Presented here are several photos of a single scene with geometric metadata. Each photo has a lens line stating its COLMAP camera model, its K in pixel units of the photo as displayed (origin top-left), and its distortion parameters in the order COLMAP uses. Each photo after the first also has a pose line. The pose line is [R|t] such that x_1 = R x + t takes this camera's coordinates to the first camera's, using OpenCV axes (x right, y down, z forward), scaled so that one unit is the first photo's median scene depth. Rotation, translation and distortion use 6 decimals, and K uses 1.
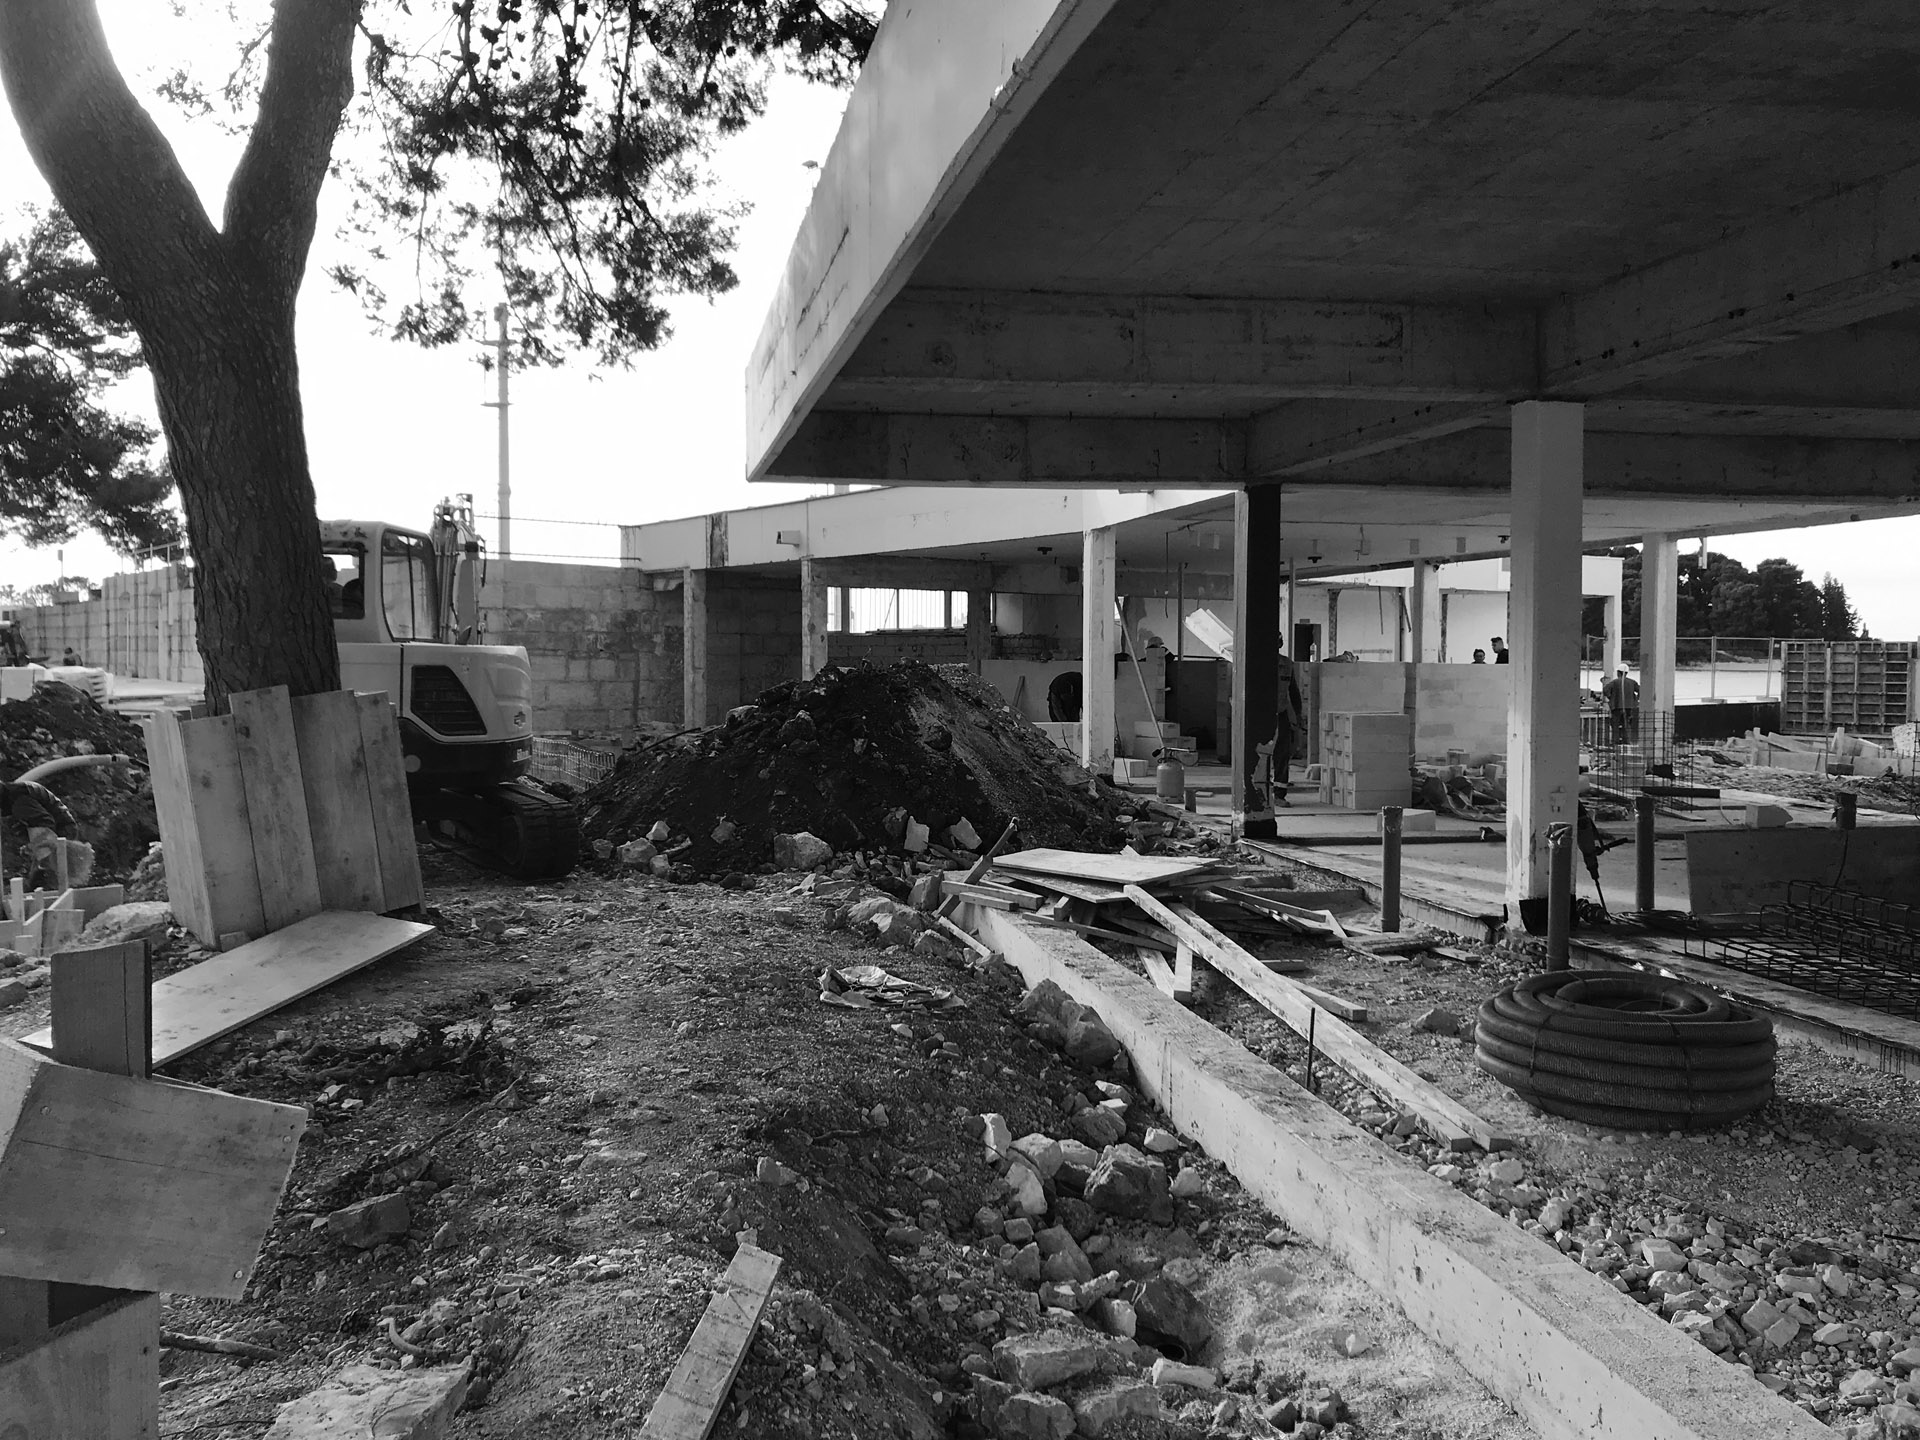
lens RADIAL K [[1517.9, 0, 960.0], [0, 1517.9, 720.0], [0, 0, 1]] dist [0.030282, -0.103912]
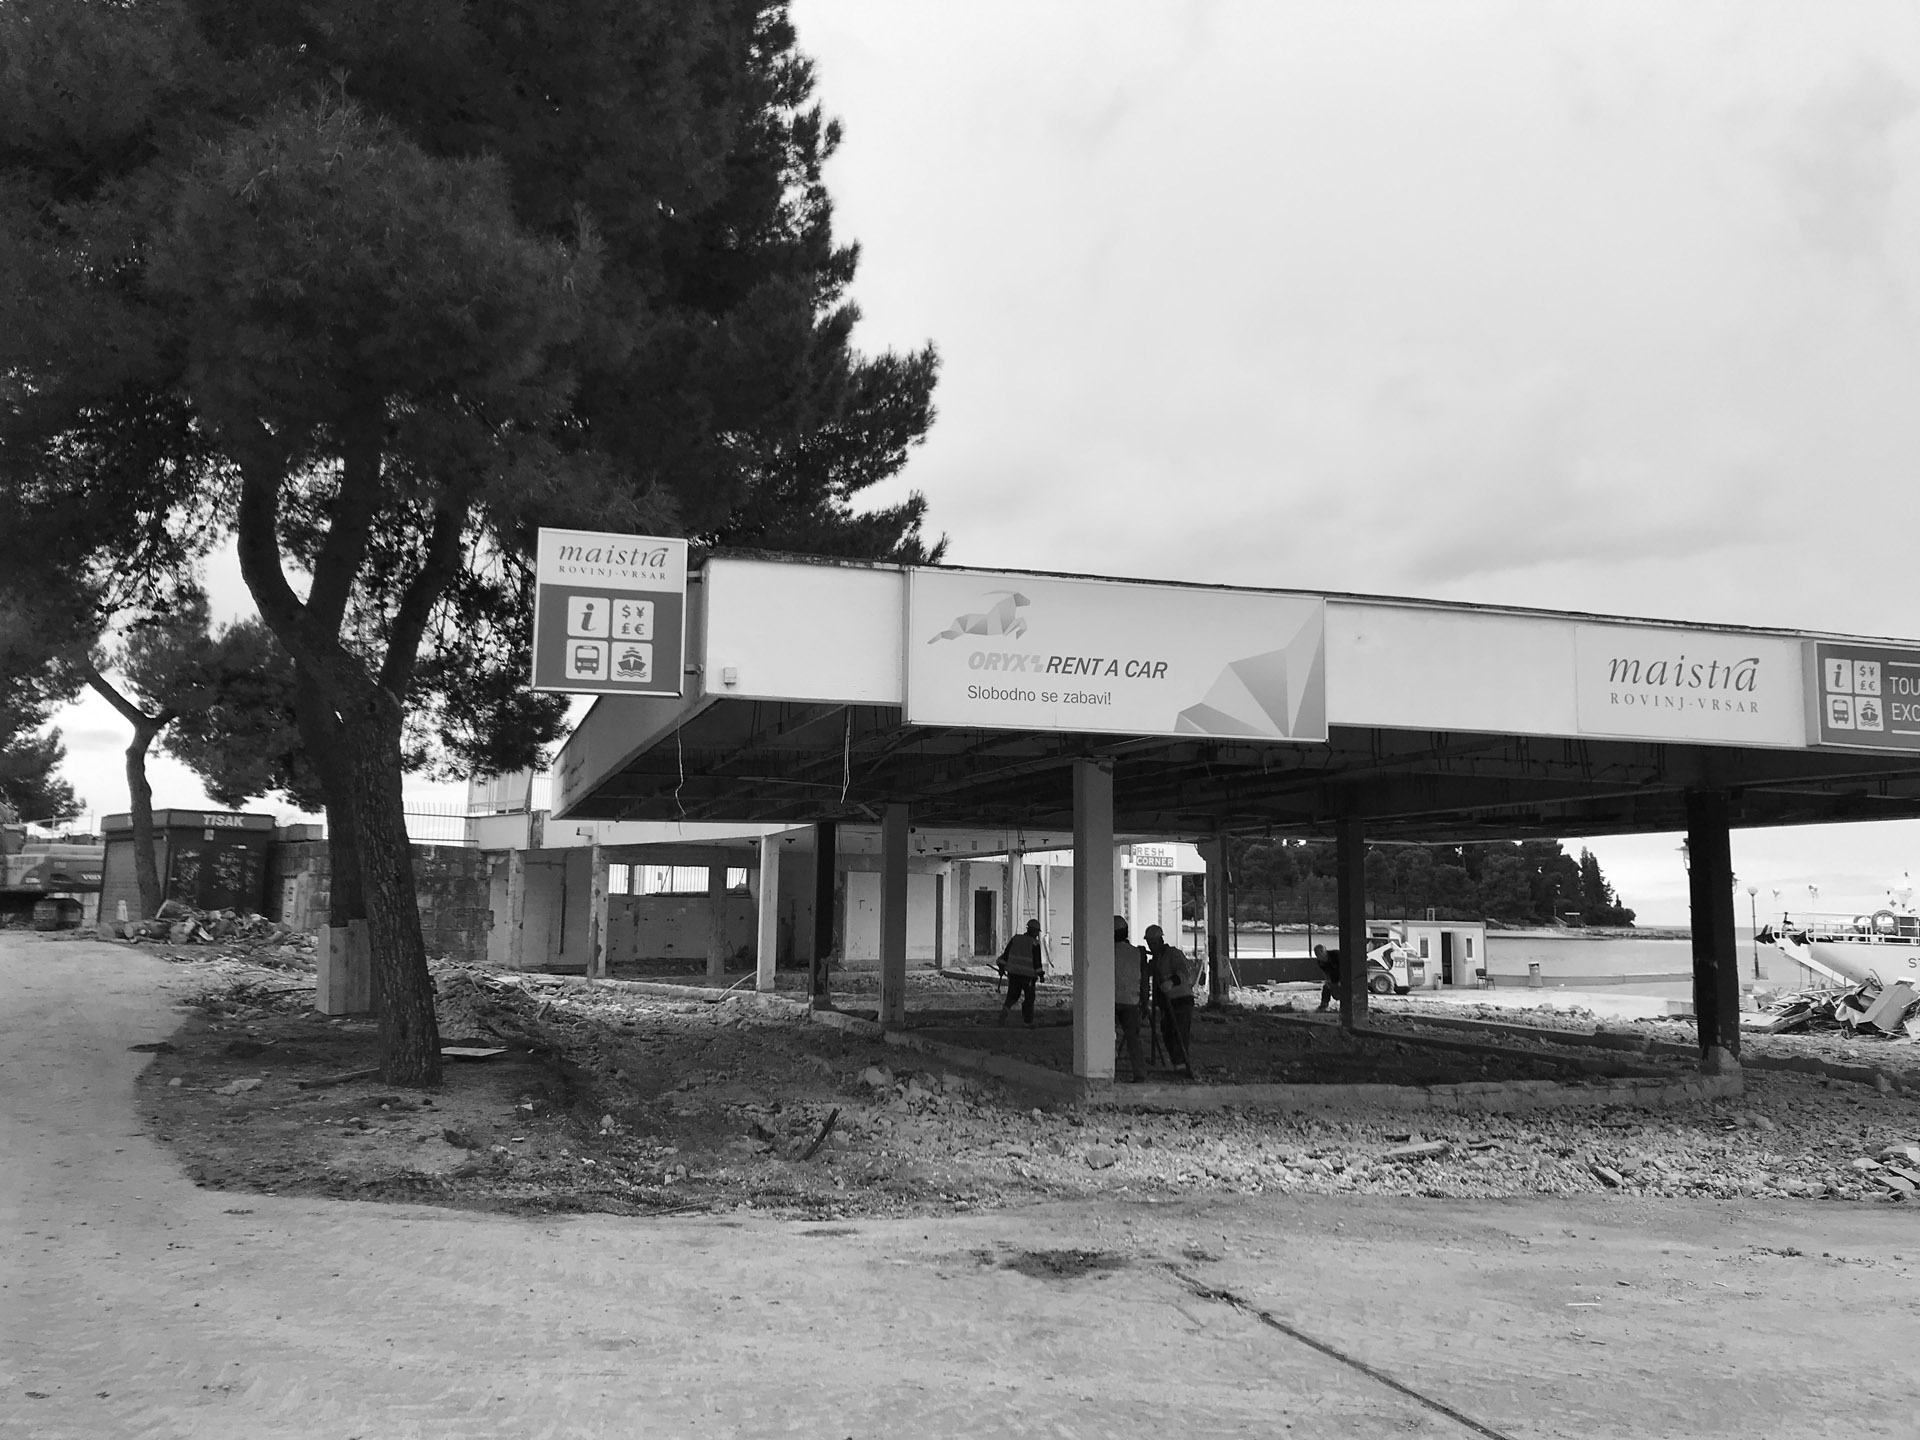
lens RADIAL K [[1517.9, 0, 960.0], [0, 1517.9, 720.0], [0, 0, 1]] dist [0.030282, -0.103912]
pose [[0.993244, 0.022980, 0.113744, 0.071772], [-0.003135, 0.985151, -0.171662, 0.024262], [-0.116000, 0.170146, 0.978568, -0.463469]]
